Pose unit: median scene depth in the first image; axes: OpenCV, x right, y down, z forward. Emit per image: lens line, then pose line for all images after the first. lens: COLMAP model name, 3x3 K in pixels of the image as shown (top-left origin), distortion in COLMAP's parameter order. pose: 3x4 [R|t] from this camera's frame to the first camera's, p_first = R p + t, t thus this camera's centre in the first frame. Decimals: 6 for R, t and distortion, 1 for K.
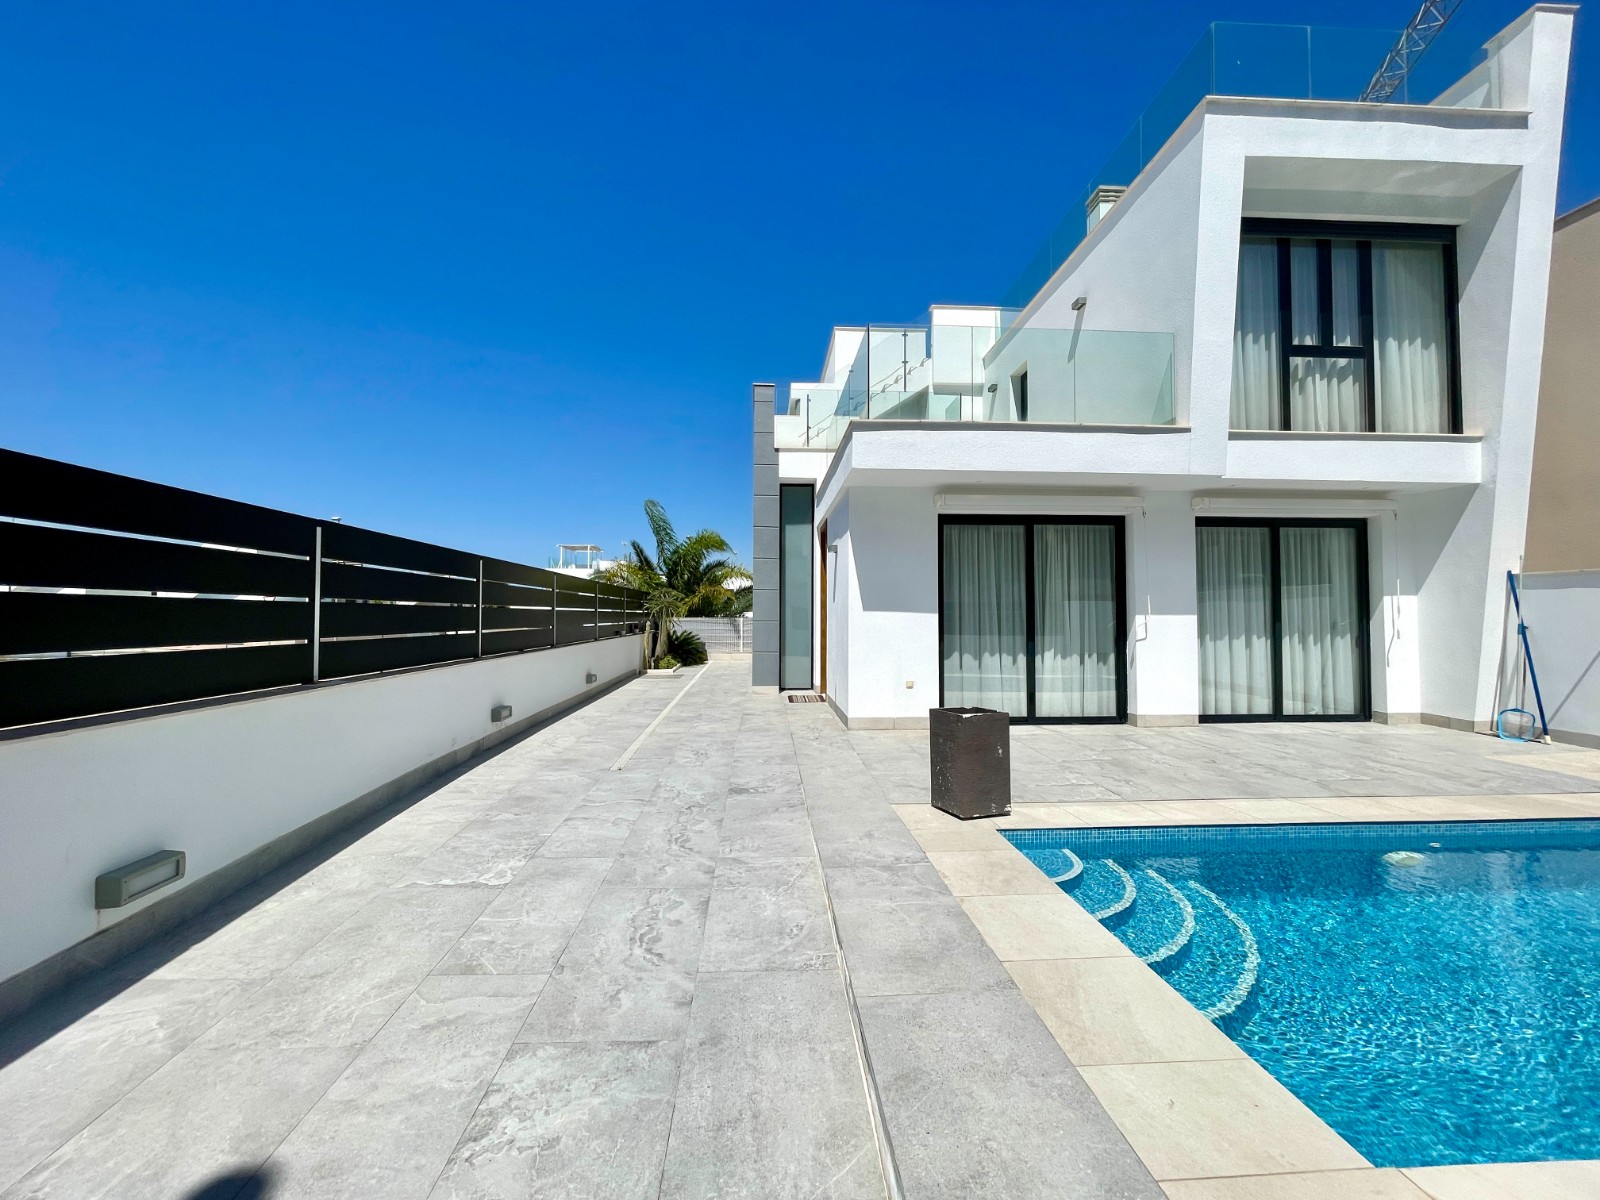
lens RADIAL K [[636.5, 0, 796.0], [0, 636.5, 596.1], [0, 0, 1]] dist [-0.000359, -0.001317]
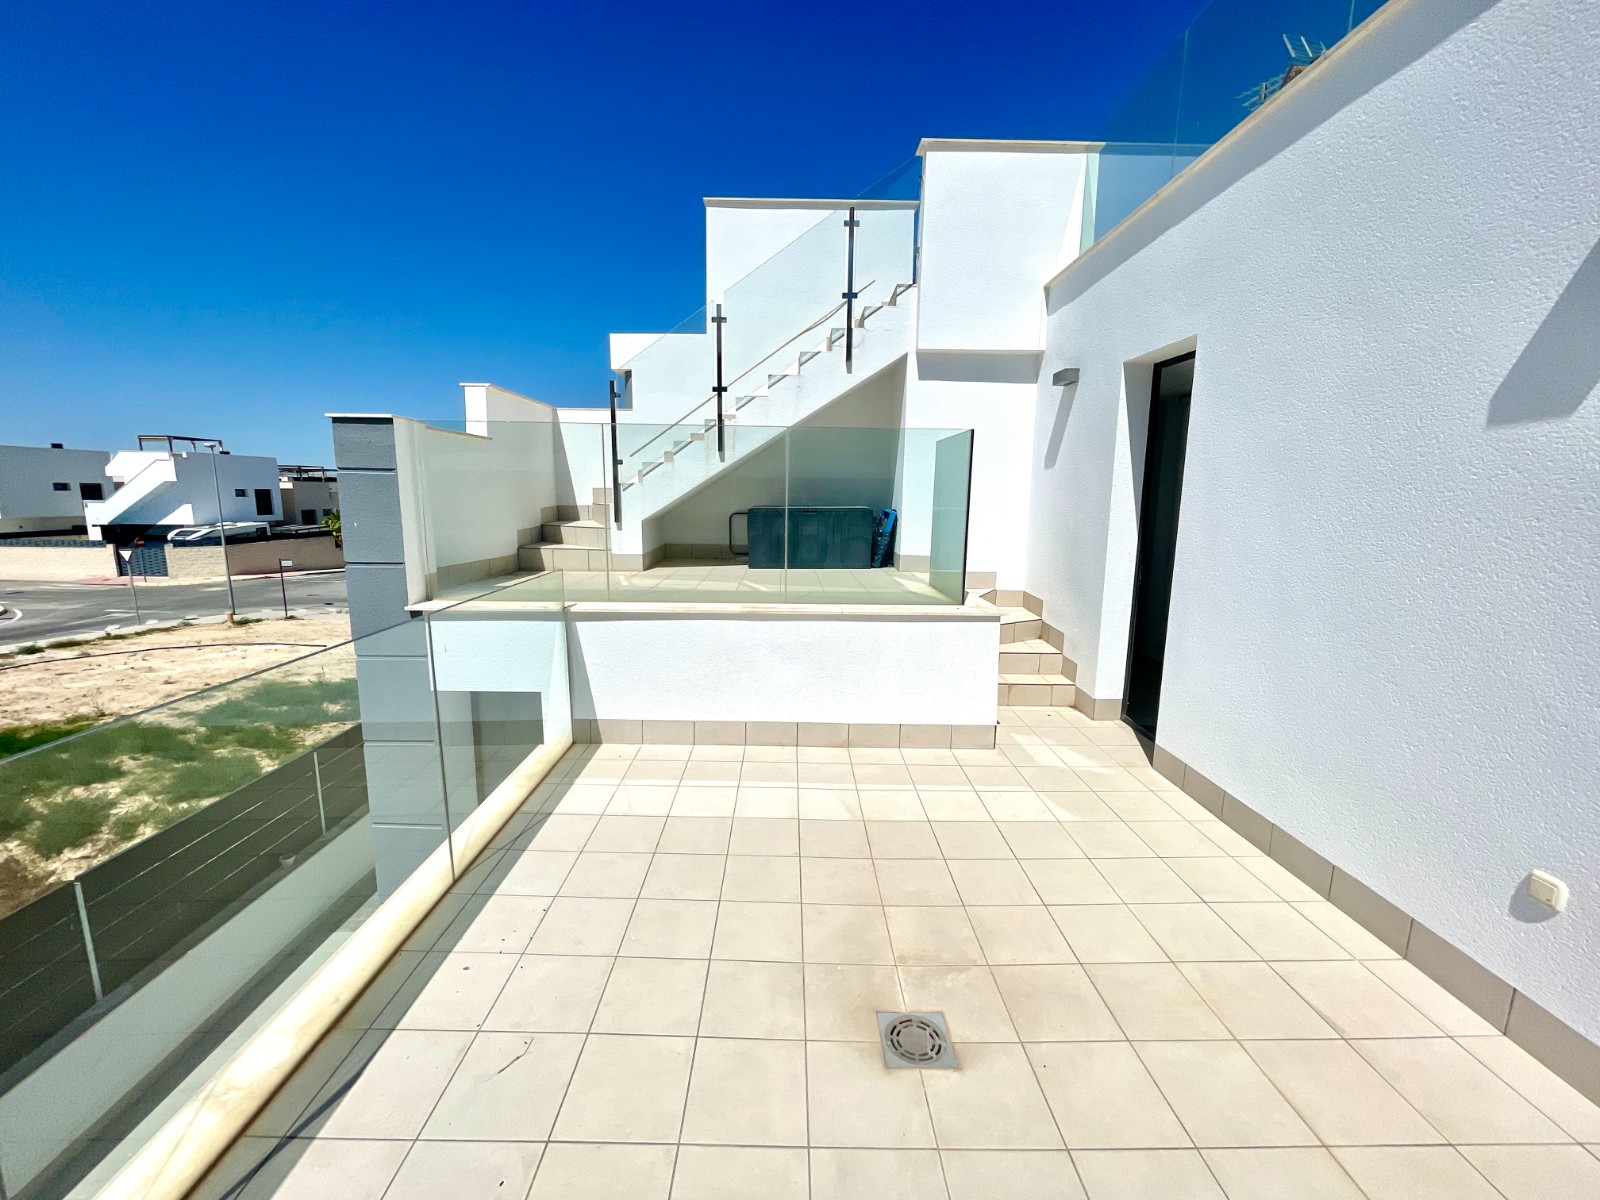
lens RADIAL K [[636.5, 0, 796.0], [0, 636.5, 596.1], [0, 0, 1]] dist [-0.000359, -0.001317]
pose [[0.999427, 0.015517, -0.030093, 0.262096], [-0.009792, 0.983285, 0.181808, -0.435192], [0.032411, -0.181409, 0.982874, 0.973622]]
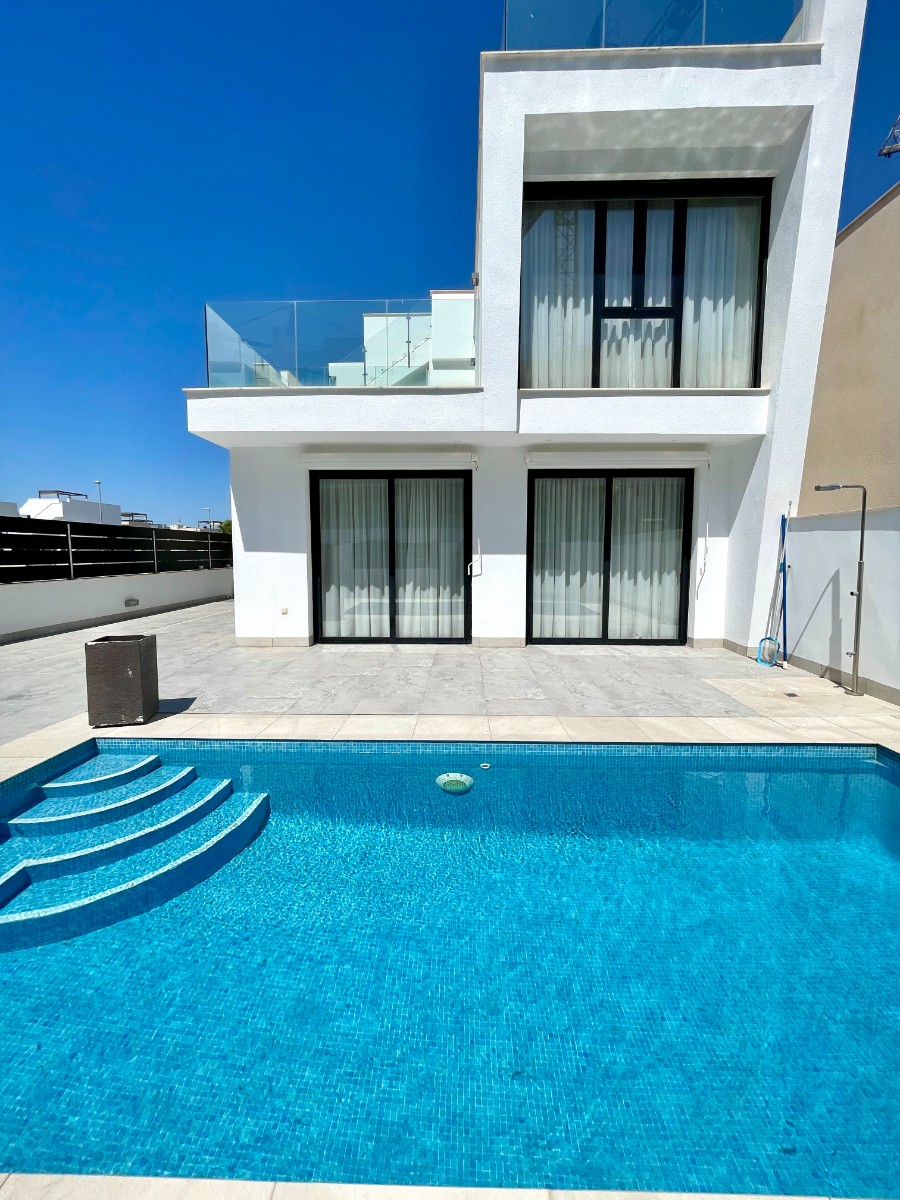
lens RADIAL K [[480.4, 0, 451.4], [0, 480.4, 589.2], [0, 0, 1]] dist [0.000222, 0.000004]
pose [[0.996440, 0.005848, -0.084108, 0.576349], [0.003623, 0.993700, 0.112016, -0.006753], [0.084233, -0.111922, 0.990141, 0.102367]]
